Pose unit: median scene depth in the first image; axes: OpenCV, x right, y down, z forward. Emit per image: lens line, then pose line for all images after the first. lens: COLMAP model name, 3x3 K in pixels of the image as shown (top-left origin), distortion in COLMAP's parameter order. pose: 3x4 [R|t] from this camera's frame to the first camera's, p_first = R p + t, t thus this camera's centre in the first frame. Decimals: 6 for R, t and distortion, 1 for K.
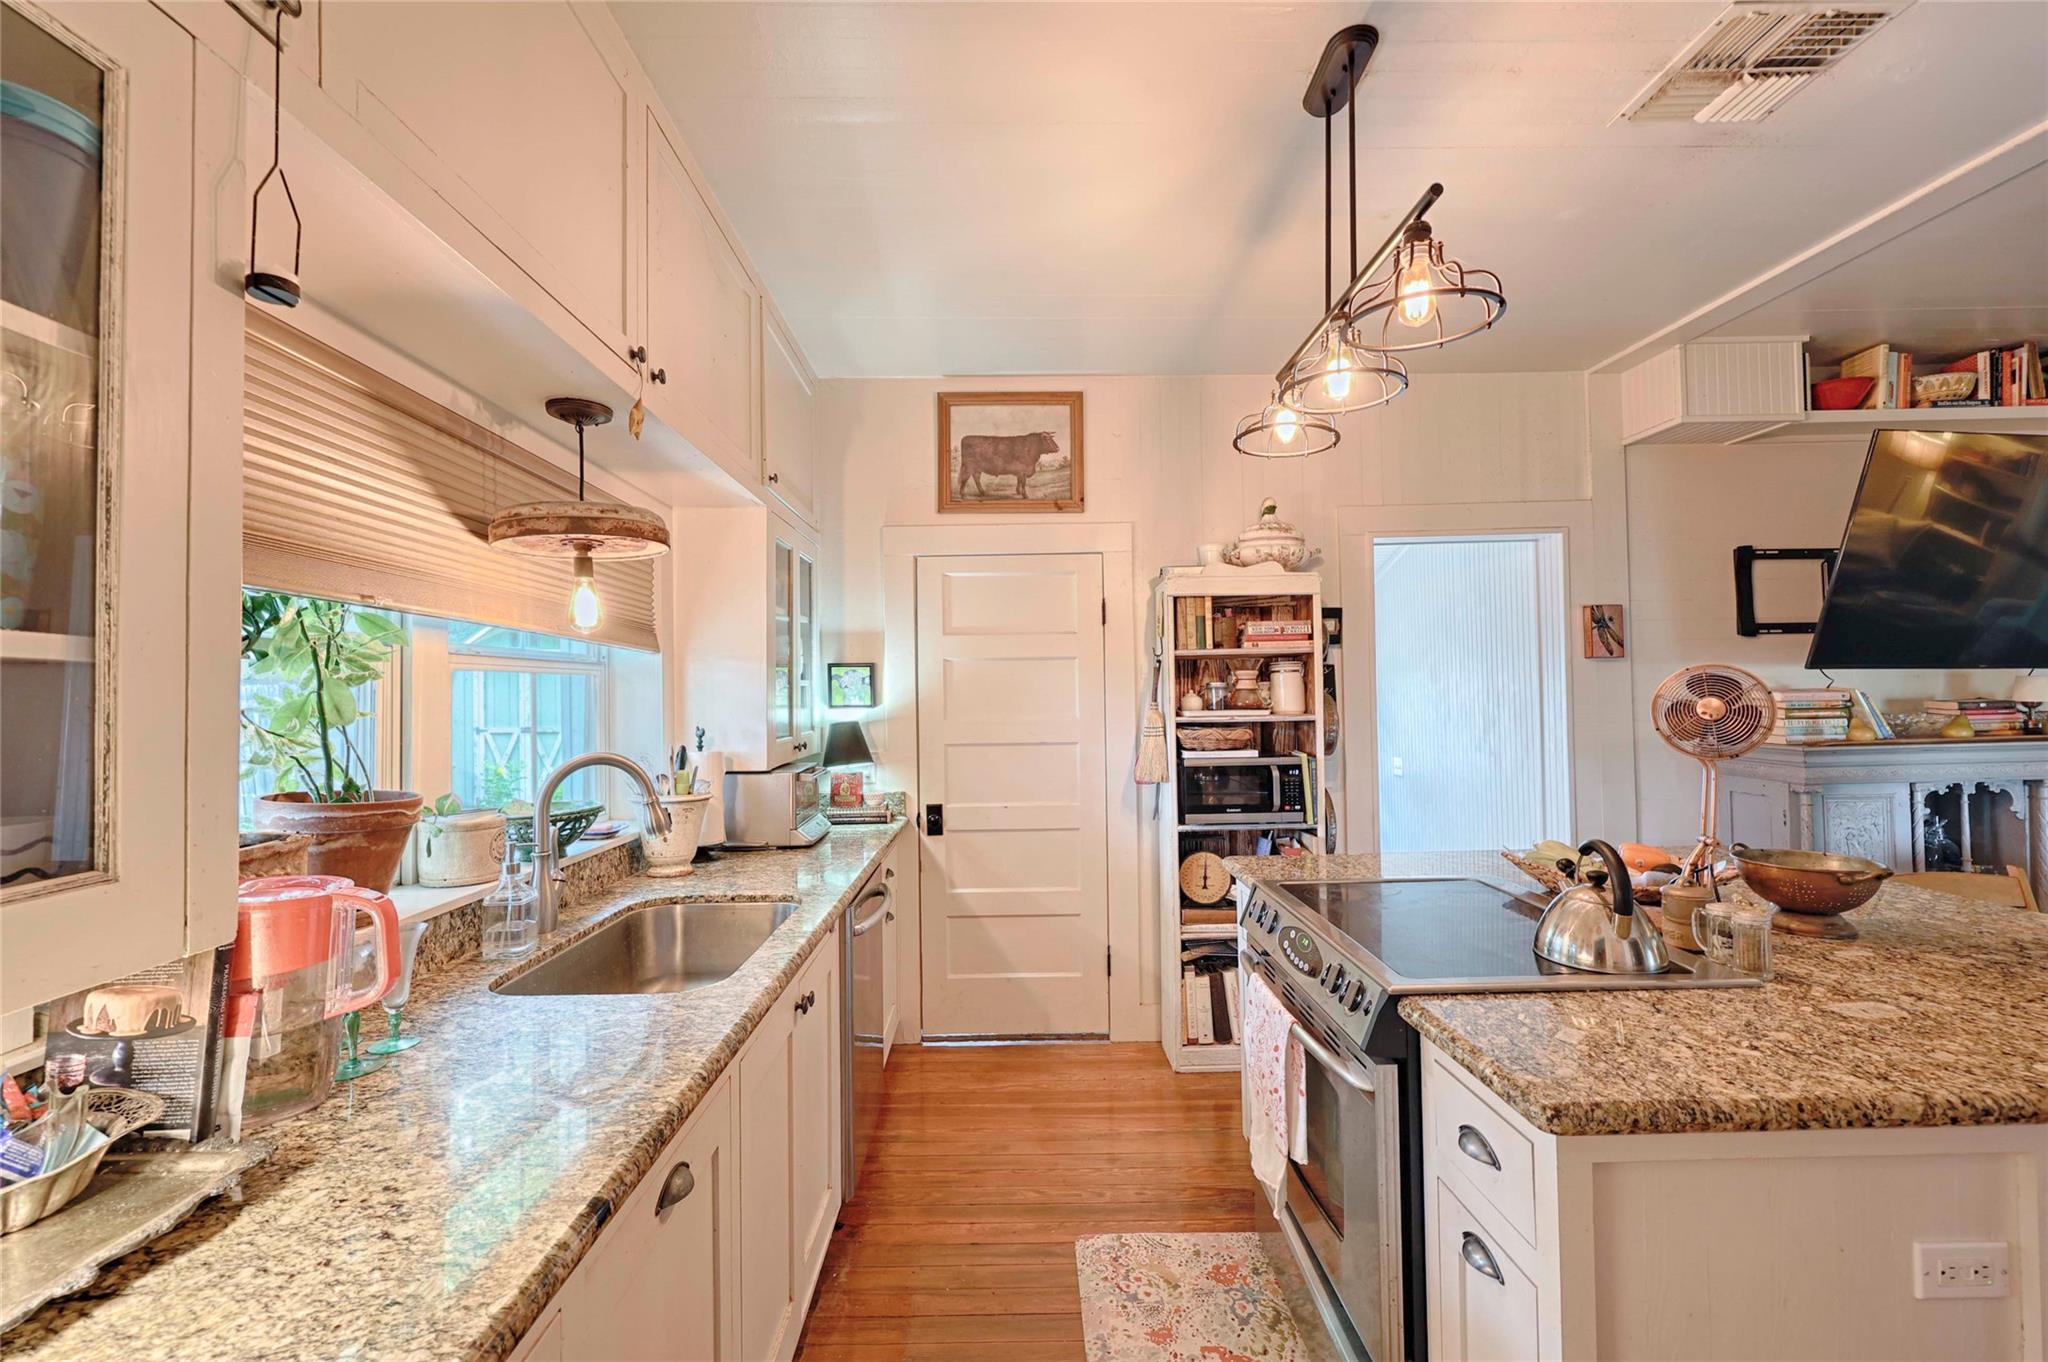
lens RADIAL K [[850.6, 0, 1016.1], [0, 850.6, 680.7], [0, 0, 1]] dist [0.004531, -0.000135]
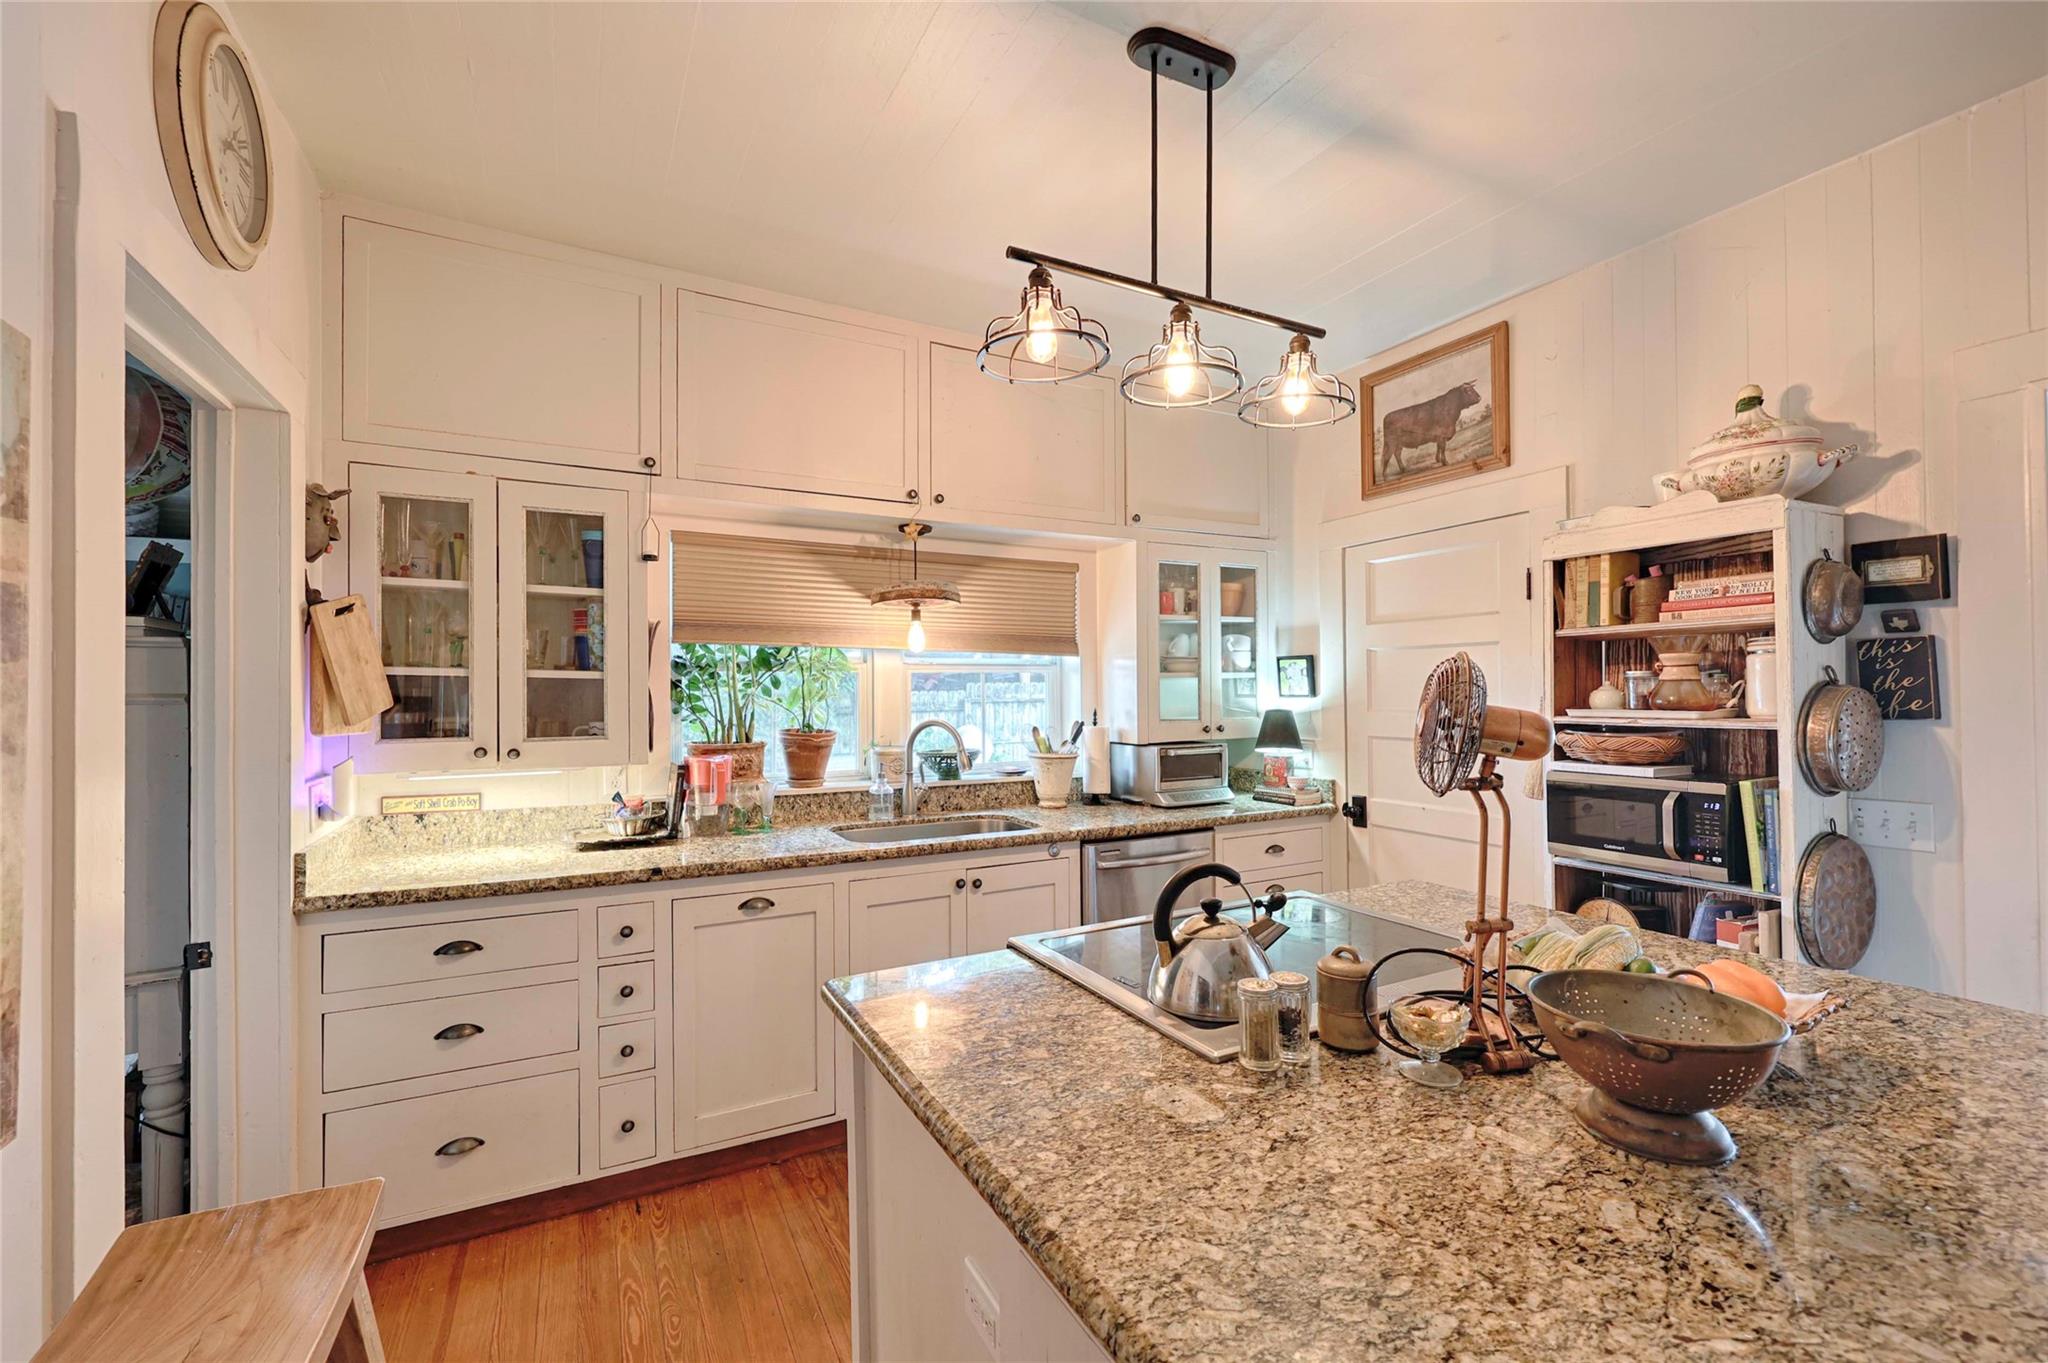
lens RADIAL K [[850.6, 0, 1007.1], [0, 850.6, 678.5], [0, 0, 1]] dist [0.004531, -0.000135]
pose [[0.441267, -0.000948, -0.897376, 0.616751], [0.015817, 0.999852, 0.006721, -0.004708], [0.897237, -0.017160, 0.441216, 0.196099]]
